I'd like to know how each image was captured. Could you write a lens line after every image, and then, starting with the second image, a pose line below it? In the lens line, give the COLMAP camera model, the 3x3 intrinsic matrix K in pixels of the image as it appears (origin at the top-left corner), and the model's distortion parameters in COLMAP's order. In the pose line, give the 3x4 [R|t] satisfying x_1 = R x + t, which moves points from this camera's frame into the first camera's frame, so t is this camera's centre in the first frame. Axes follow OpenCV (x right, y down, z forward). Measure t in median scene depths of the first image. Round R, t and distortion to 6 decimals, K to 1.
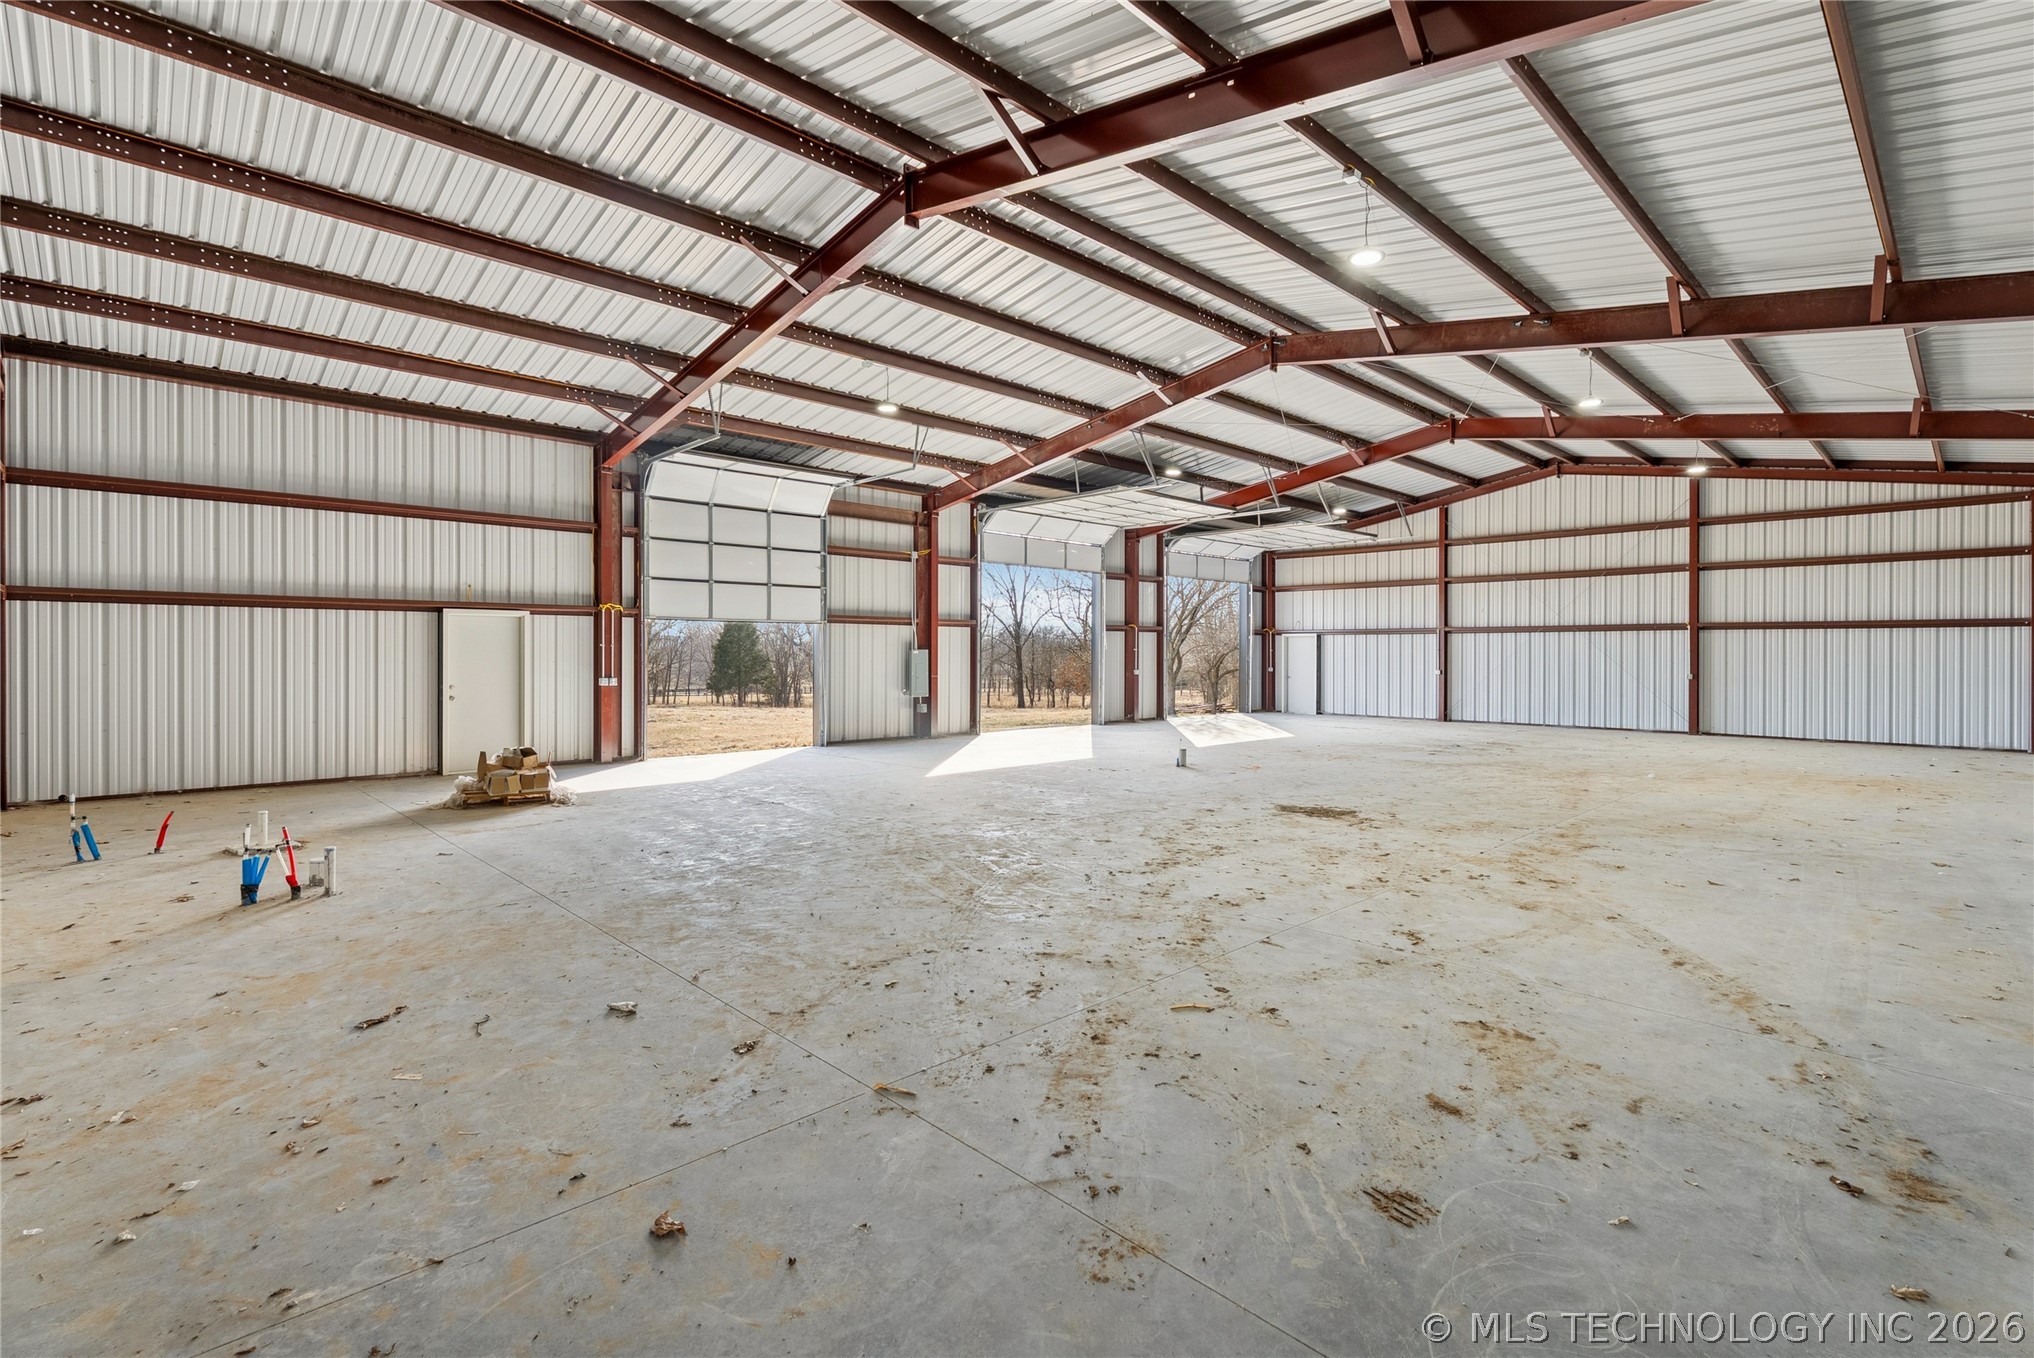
lens RADIAL K [[921.0, 0, 1017.0], [0, 921.0, 679.0], [0, 0, 1]] dist [-0.001798, 0.000077]
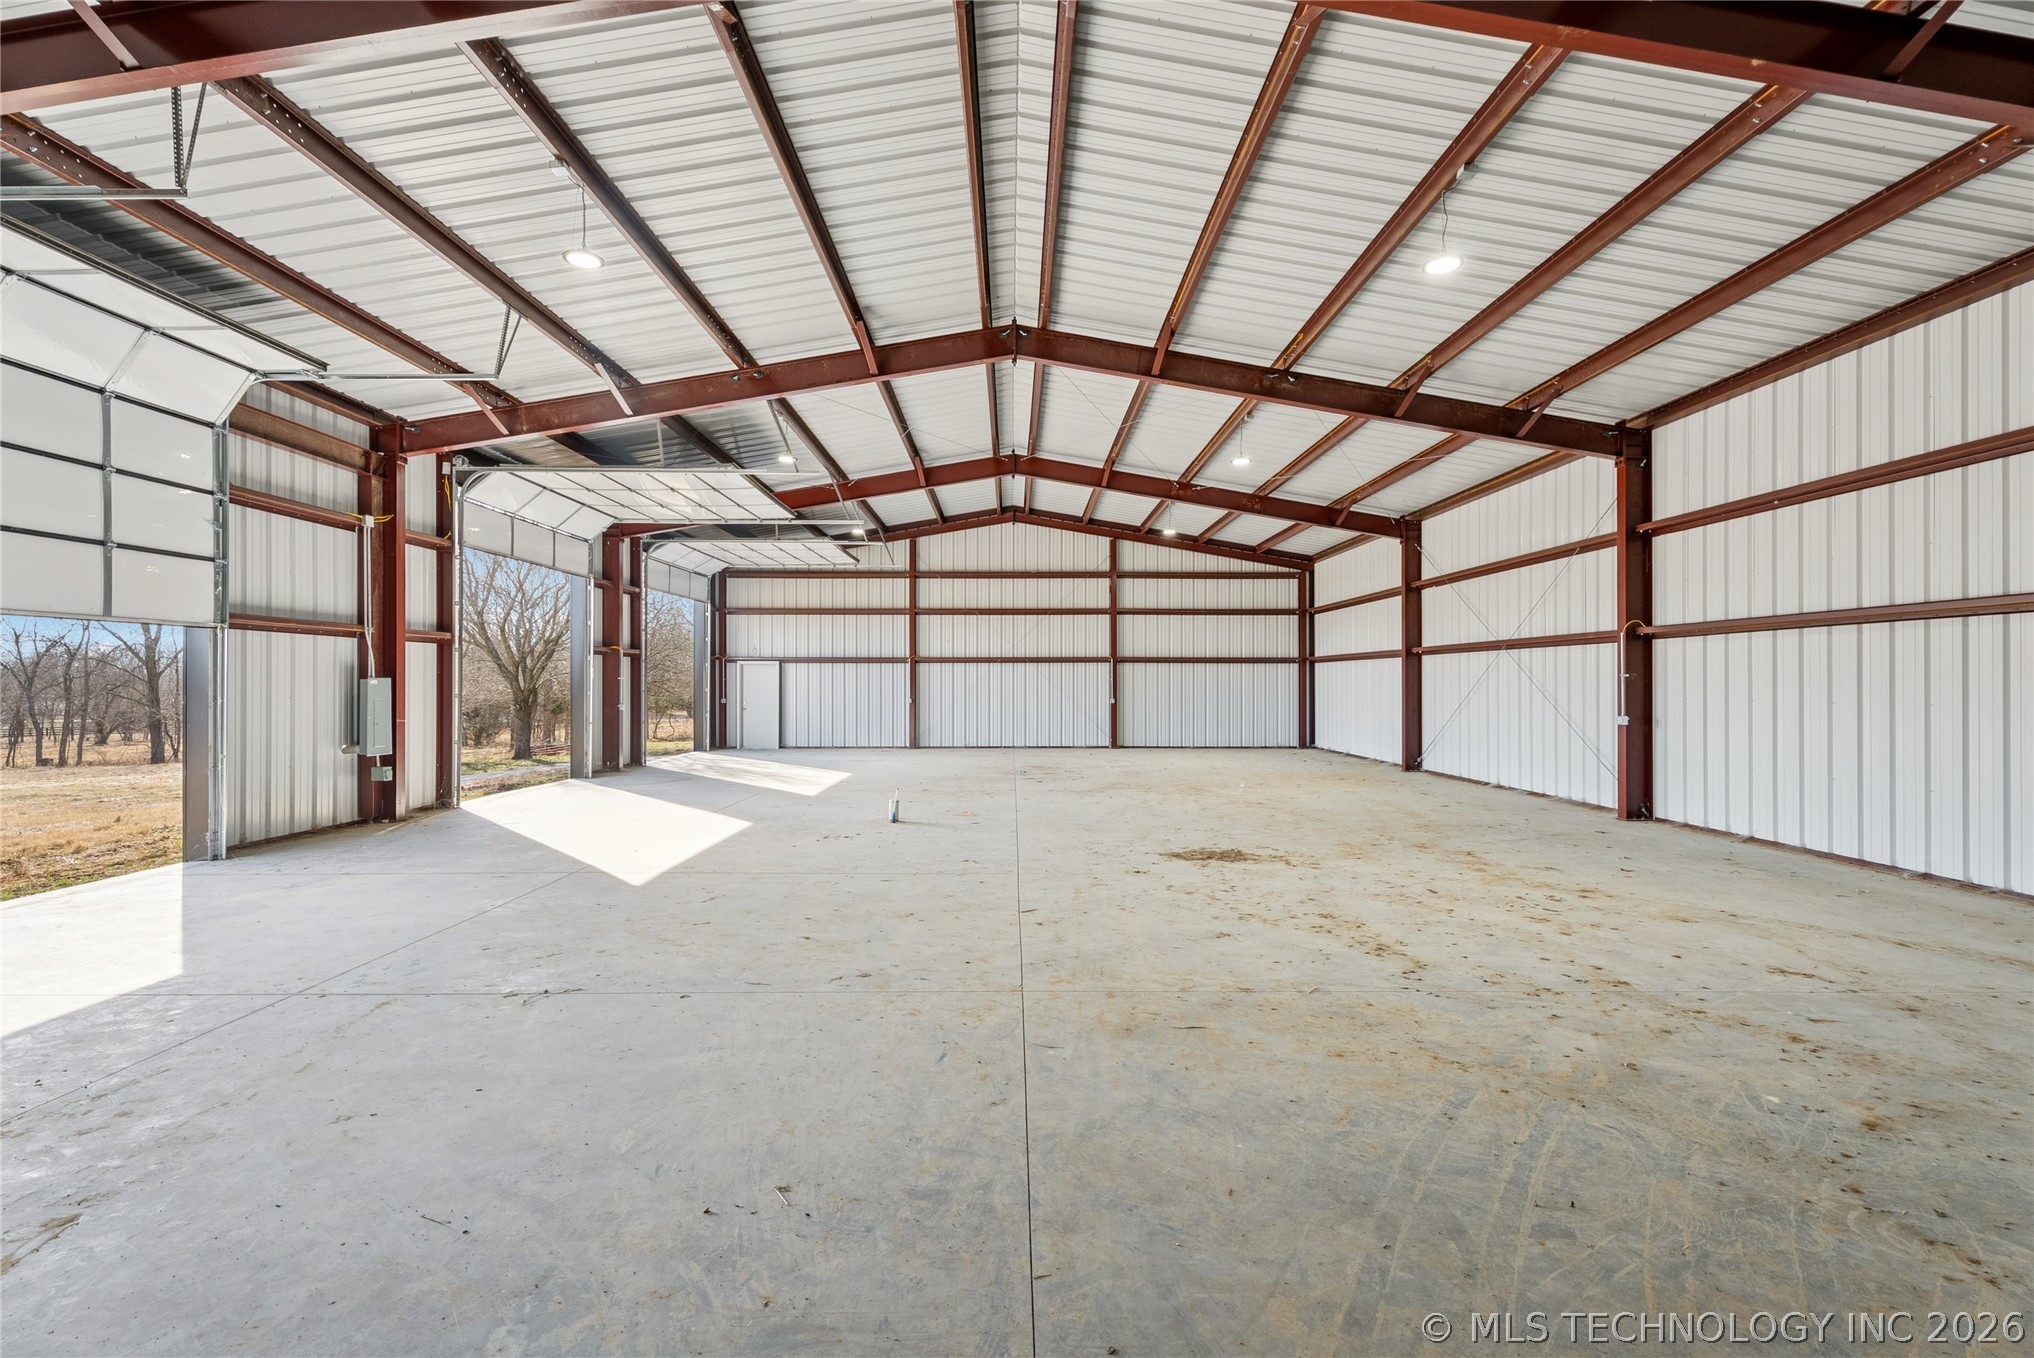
lens RADIAL K [[921.0, 0, 1017.0], [0, 921.0, 679.0], [0, 0, 1]] dist [-0.001798, 0.000077]
pose [[0.686412, 0.001271, 0.727212, -0.245153], [0.021599, 0.999522, -0.022134, -0.008281], [-0.726892, 0.030900, 0.686056, 0.264192]]
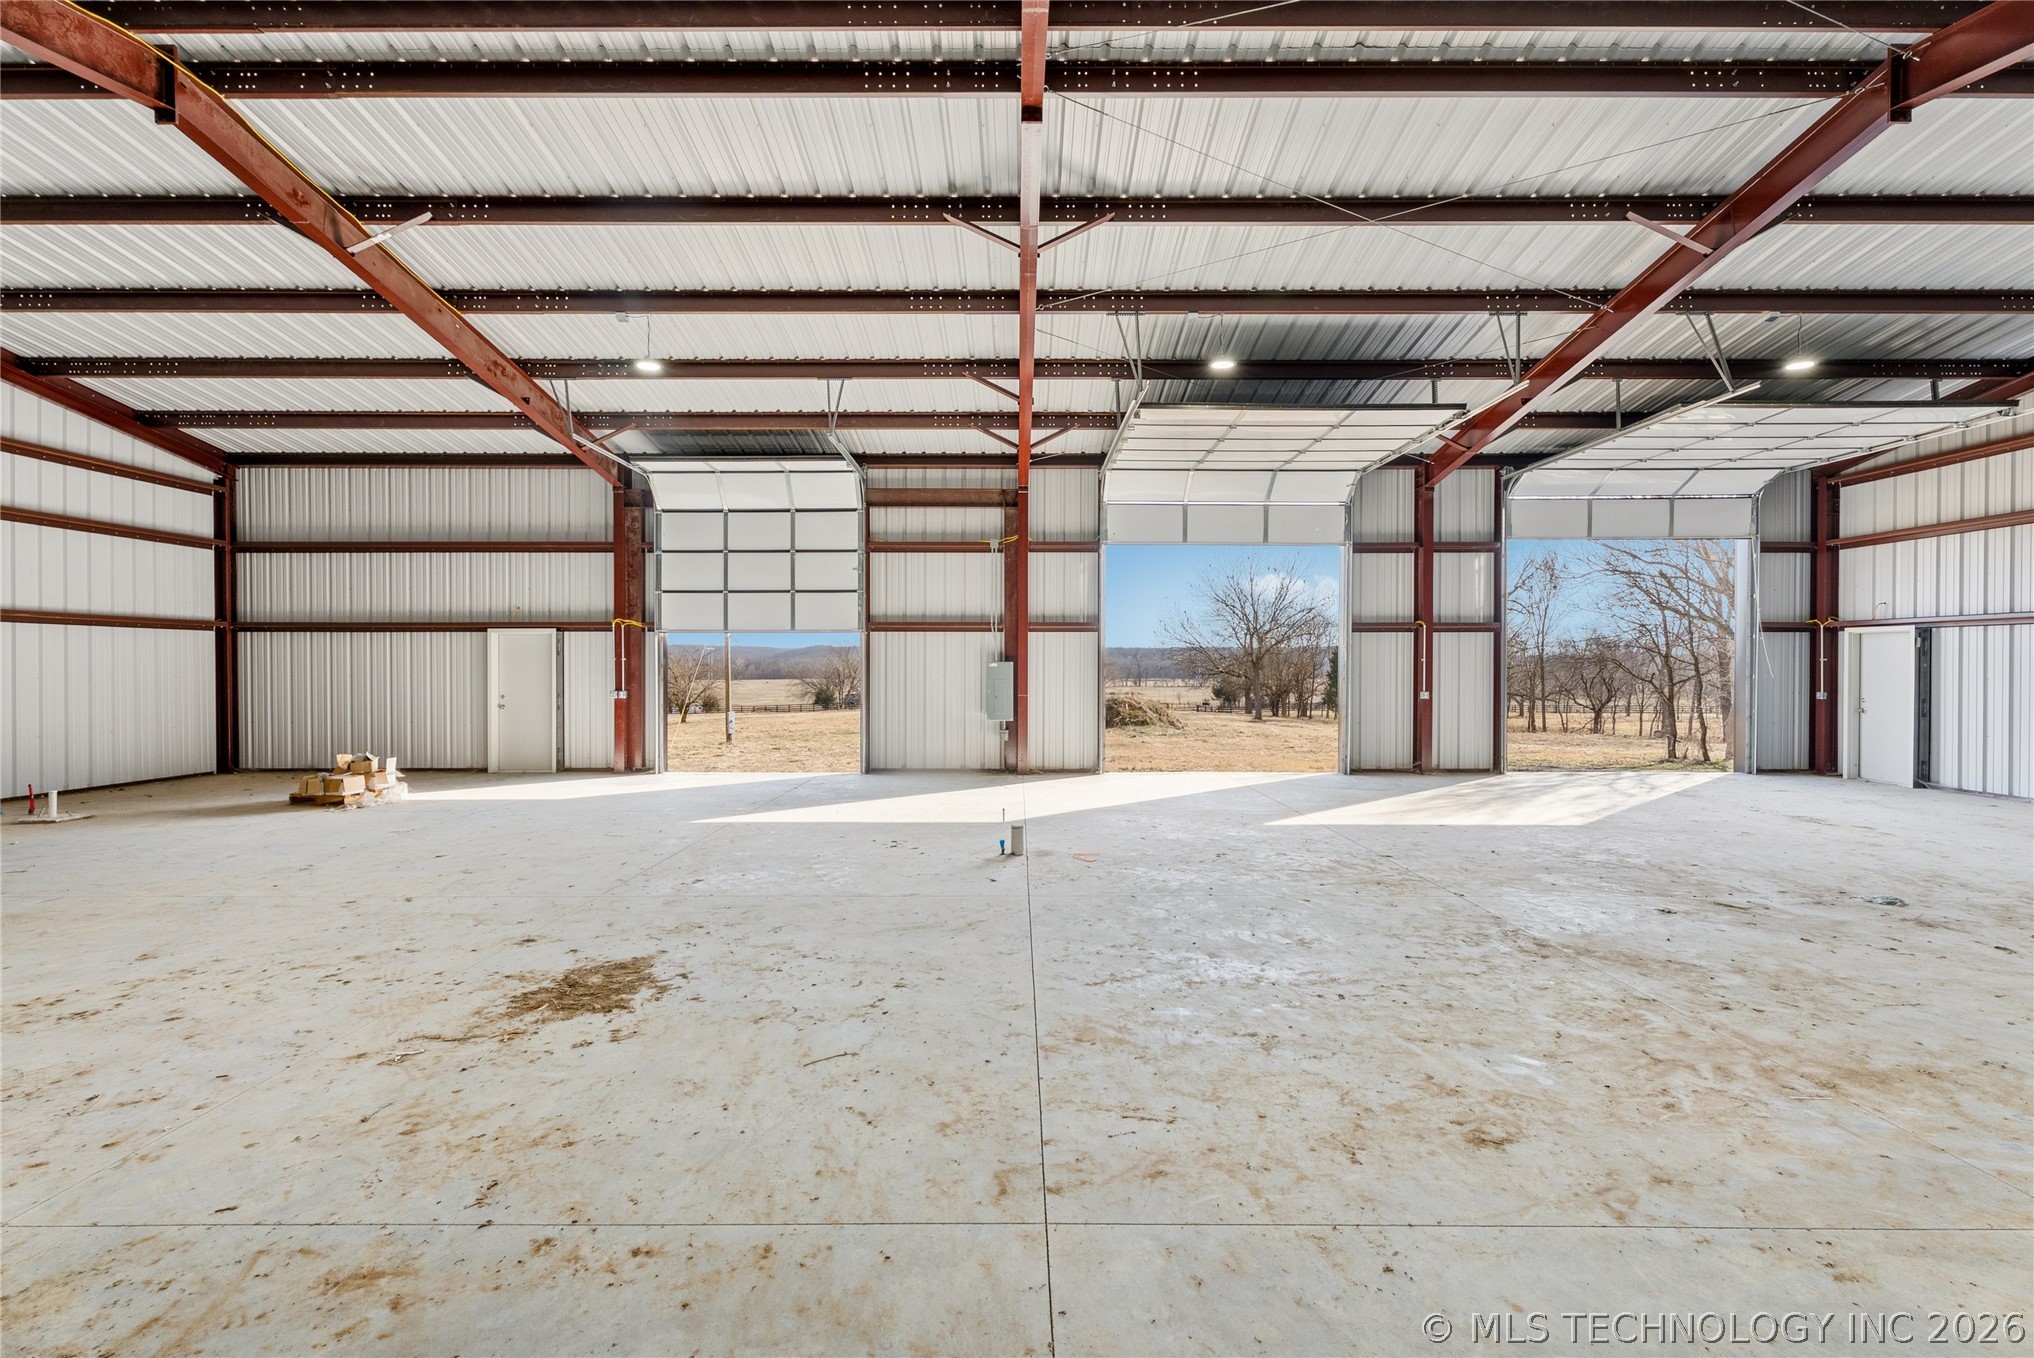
lens RADIAL K [[913.0, 0, 1019.7], [0, 913.0, 709.2], [0, 0, 1]] dist [0.002361, 0.000227]
pose [[0.721109, 0.030529, -0.692149, 0.433239], [-0.017945, 0.999517, 0.025391, -0.010848], [0.692590, -0.005889, 0.721308, 0.417880]]
